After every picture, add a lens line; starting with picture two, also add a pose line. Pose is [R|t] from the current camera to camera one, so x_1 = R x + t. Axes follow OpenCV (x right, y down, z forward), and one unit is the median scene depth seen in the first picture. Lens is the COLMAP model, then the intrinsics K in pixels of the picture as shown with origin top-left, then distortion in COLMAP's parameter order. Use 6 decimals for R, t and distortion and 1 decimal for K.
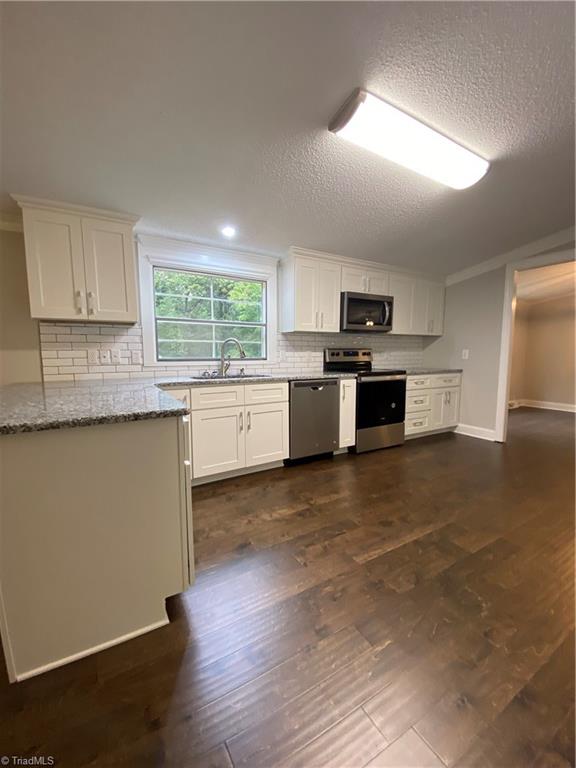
lens RADIAL K [[309.0, 0, 288.0], [0, 309.0, 384.0], [0, 0, 1]] dist [-0.000992, -0.000234]
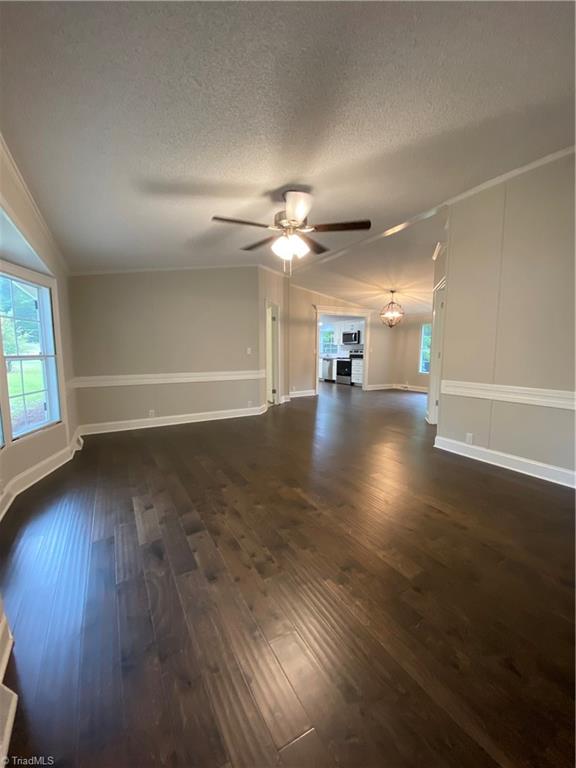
lens RADIAL K [[309.0, 0, 288.0], [0, 309.0, 384.0], [0, 0, 1]] dist [-0.000992, -0.000234]
pose [[-0.012534, 0.110499, -0.993797, 3.147142], [-0.099594, 0.988795, 0.111199, -0.064422], [0.994949, 0.100370, -0.001389, 0.472508]]
